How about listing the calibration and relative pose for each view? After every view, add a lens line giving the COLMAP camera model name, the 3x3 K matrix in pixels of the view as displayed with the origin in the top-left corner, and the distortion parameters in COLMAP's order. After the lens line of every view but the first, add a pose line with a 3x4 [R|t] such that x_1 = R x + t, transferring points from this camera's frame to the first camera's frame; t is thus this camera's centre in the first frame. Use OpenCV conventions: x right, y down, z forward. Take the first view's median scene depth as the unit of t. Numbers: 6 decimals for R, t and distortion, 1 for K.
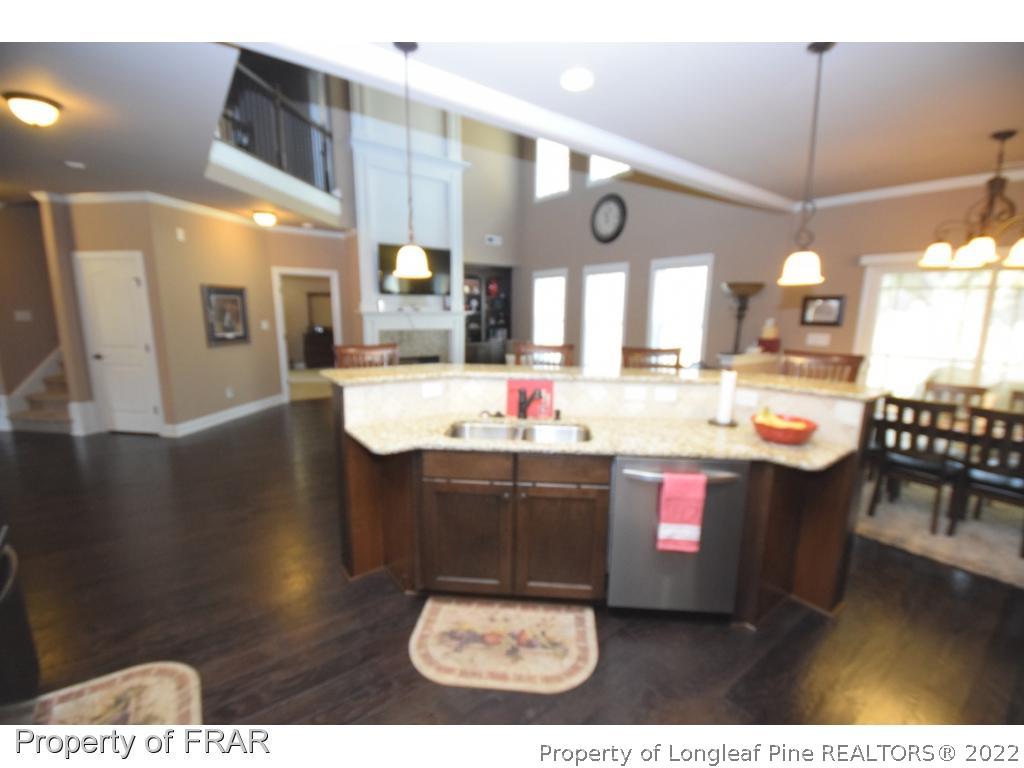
lens RADIAL K [[445.5, 0, 516.0], [0, 445.5, 391.6], [0, 0, 1]] dist [0.003110, -0.011469]
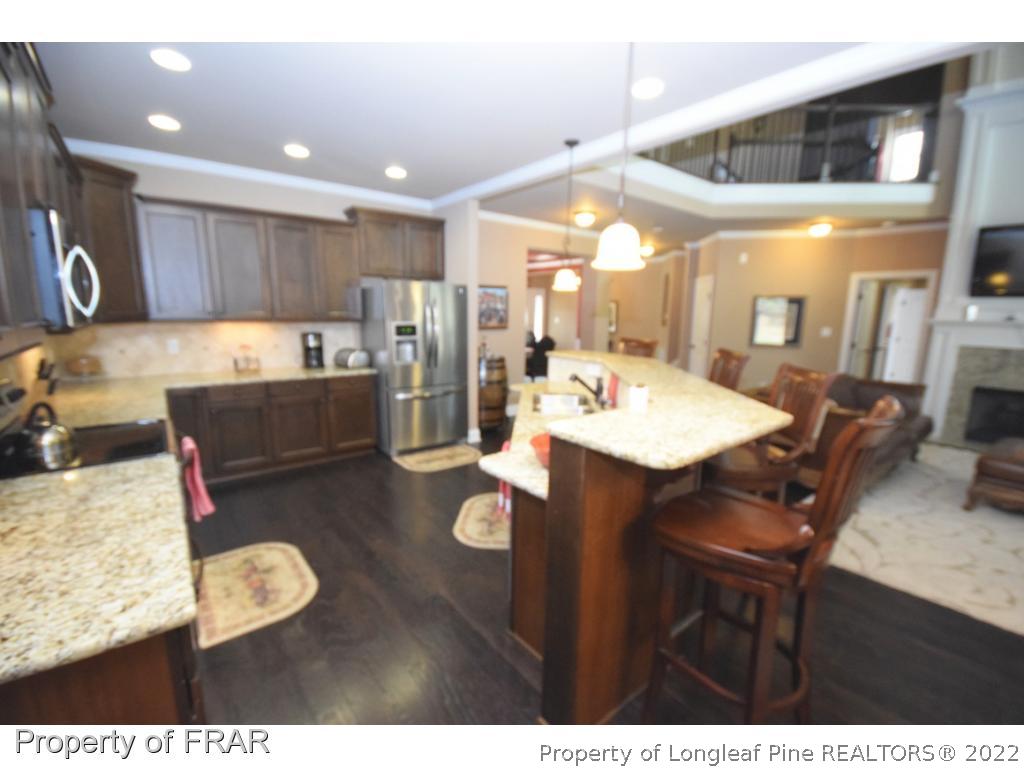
lens RADIAL K [[445.5, 0, 516.0], [0, 445.5, 391.6], [0, 0, 1]] dist [0.003110, -0.011469]
pose [[0.020715, 0.166311, -0.985856, 0.418593], [-0.189203, 0.968901, 0.159475, -0.041789], [0.981720, 0.183223, 0.051537, 0.255411]]
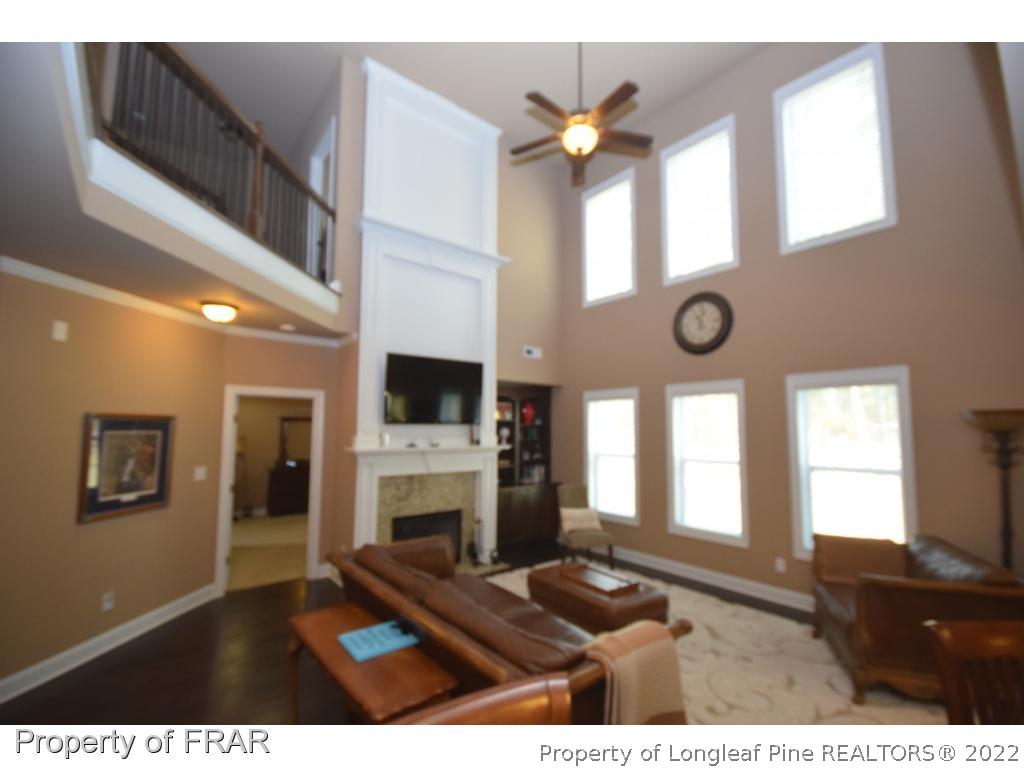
lens RADIAL K [[445.5, 0, 516.0], [0, 445.5, 391.6], [0, 0, 1]] dist [0.003110, -0.011469]
pose [[0.999098, 0.001719, 0.042425, -0.131912], [0.009265, 0.966271, -0.257360, -0.088395], [-0.041436, 0.257521, 0.965384, 0.316834]]
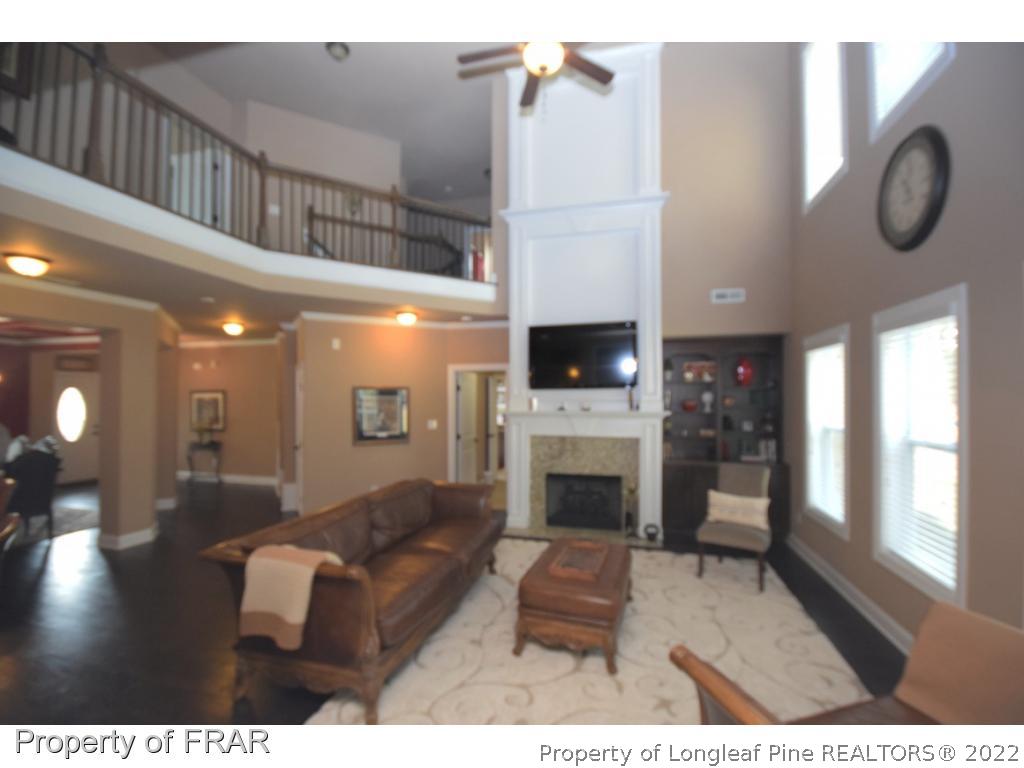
lens RADIAL K [[445.5, 0, 516.0], [0, 445.5, 391.6], [0, 0, 1]] dist [0.003110, -0.011469]
pose [[0.617993, -0.019204, -0.785949, 0.290031], [-0.132759, 0.982796, -0.128403, -0.110792], [0.774893, 0.183694, 0.604811, 0.504613]]
